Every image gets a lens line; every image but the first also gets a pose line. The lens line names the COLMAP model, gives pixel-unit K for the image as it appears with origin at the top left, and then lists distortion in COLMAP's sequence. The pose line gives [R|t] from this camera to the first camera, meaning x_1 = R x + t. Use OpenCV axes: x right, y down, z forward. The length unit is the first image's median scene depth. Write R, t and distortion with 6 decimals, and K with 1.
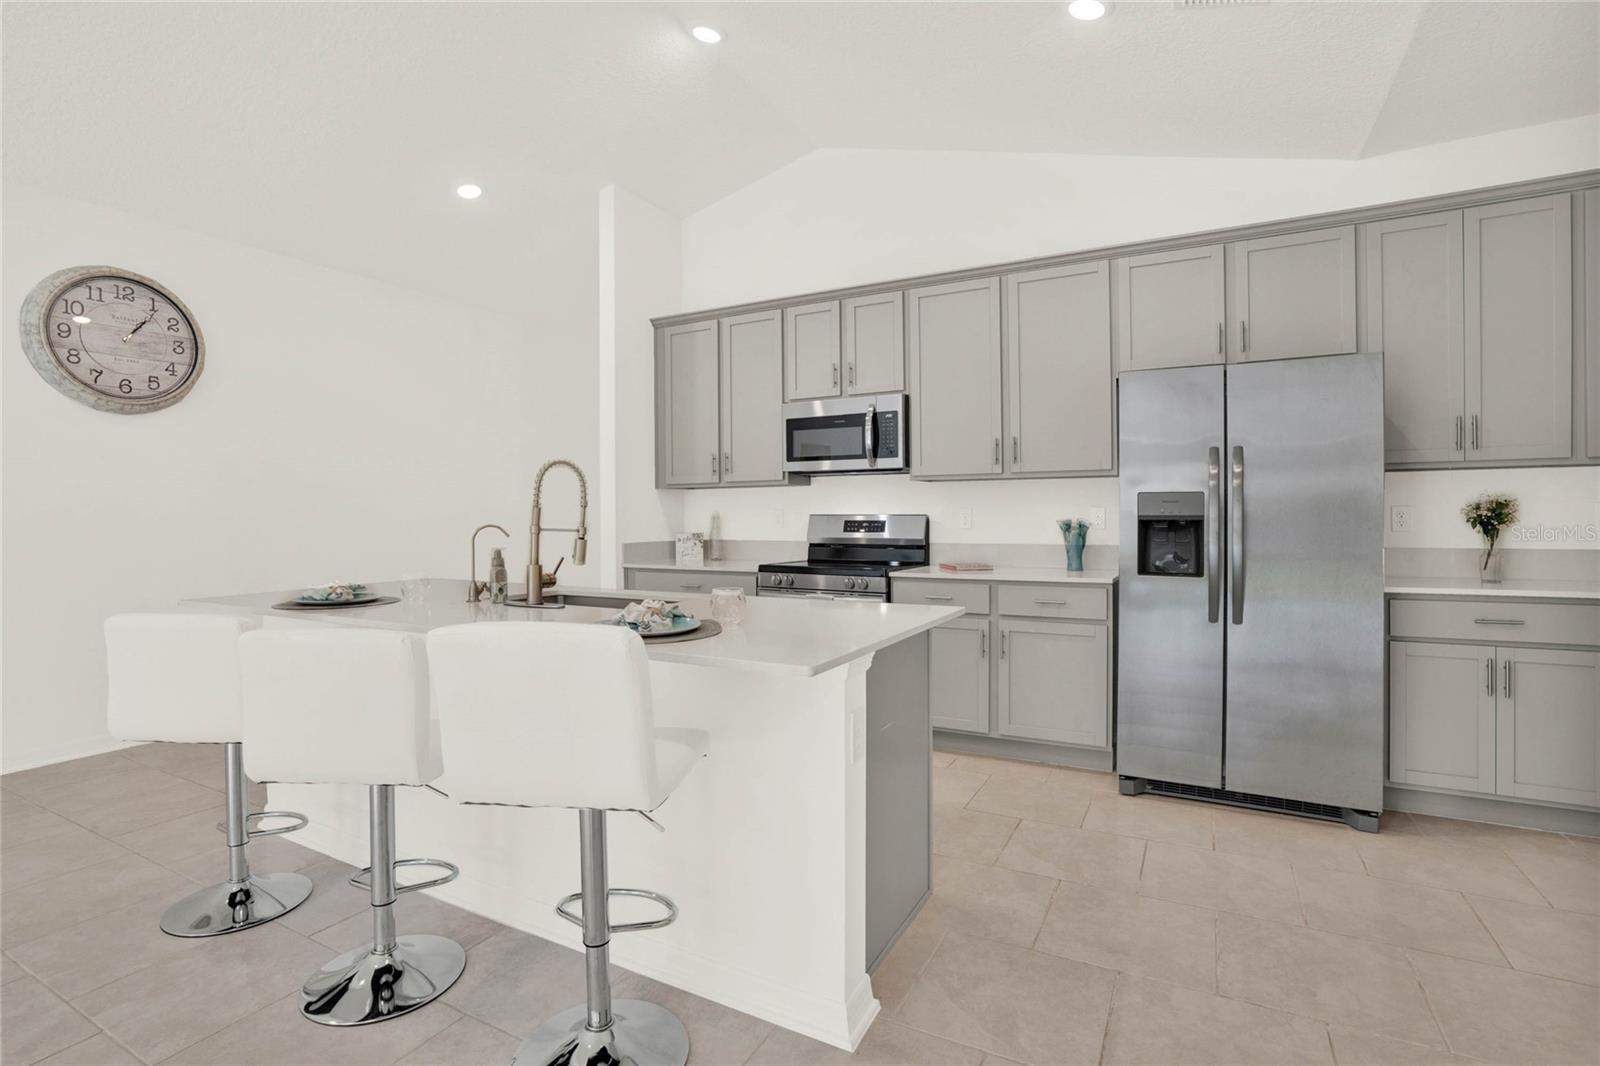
lens RADIAL K [[798.1, 0, 793.9], [0, 798.1, 519.3], [0, 0, 1]] dist [-0.004668, -0.000766]
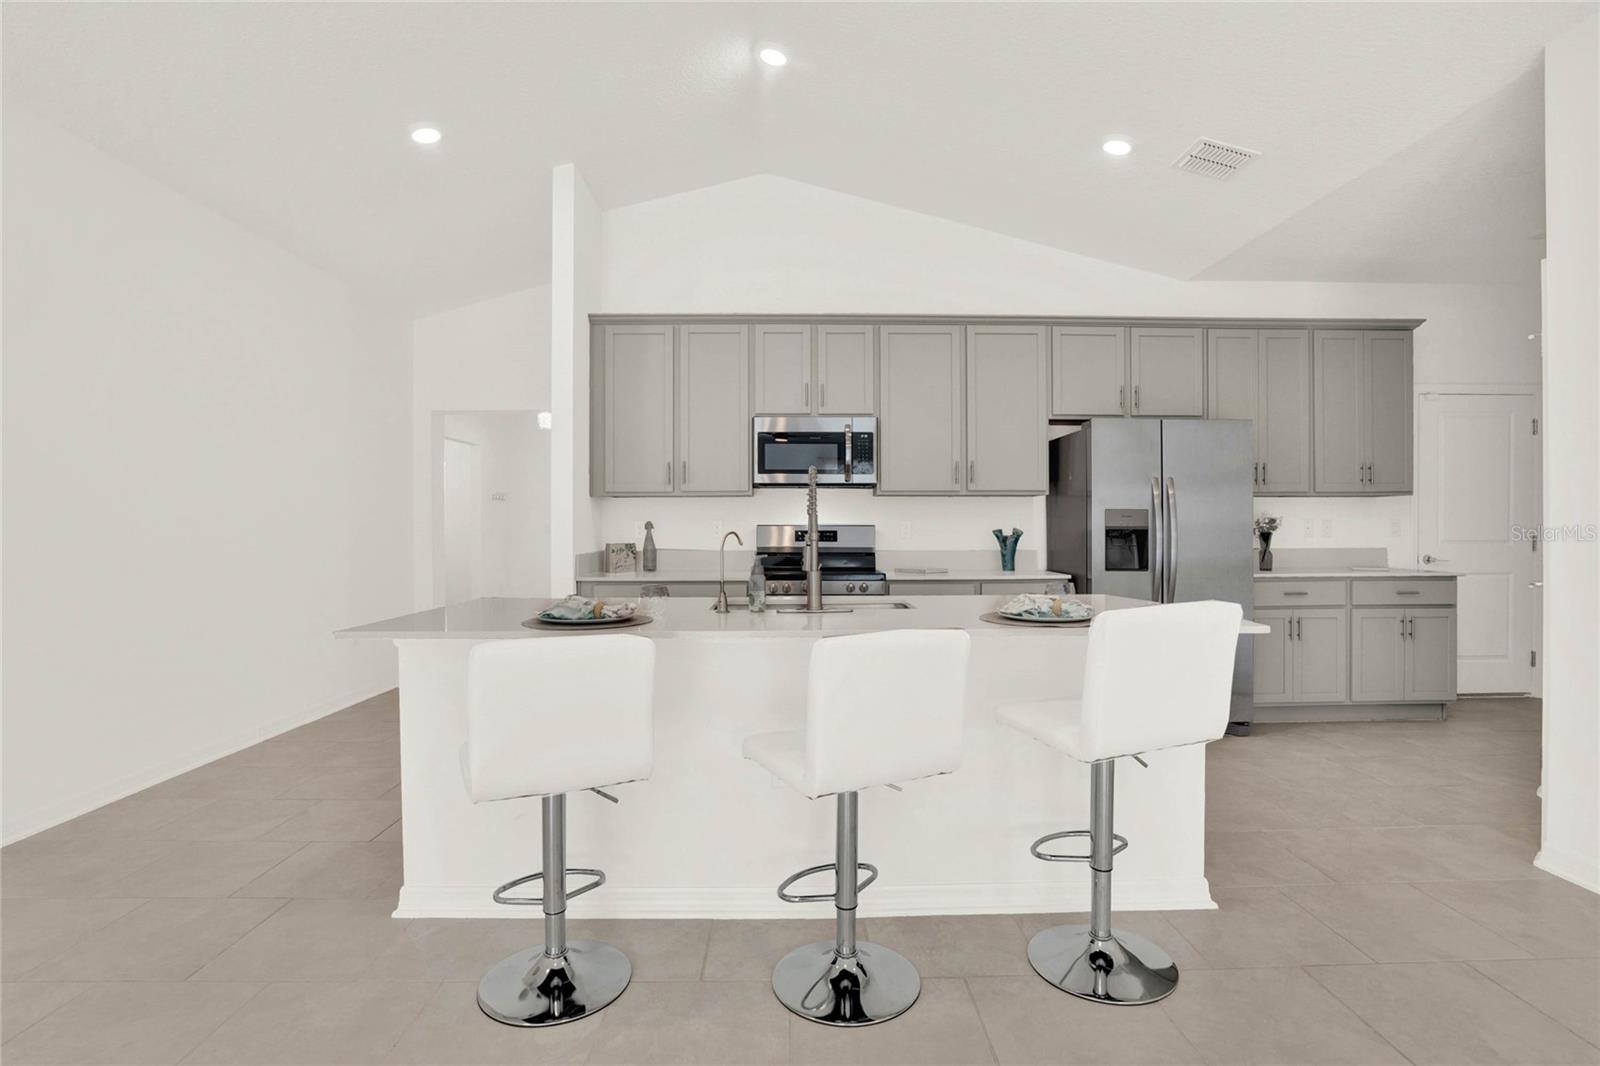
lens RADIAL K [[725.7, 0, 786.7], [0, 725.7, 509.0], [0, 0, 1]] dist [0.000072, 0.000159]
pose [[0.864490, 0.018777, 0.502299, -0.472750], [-0.001374, 0.999387, -0.034994, 0.007233], [-0.502648, 0.029562, 0.863985, 0.181429]]
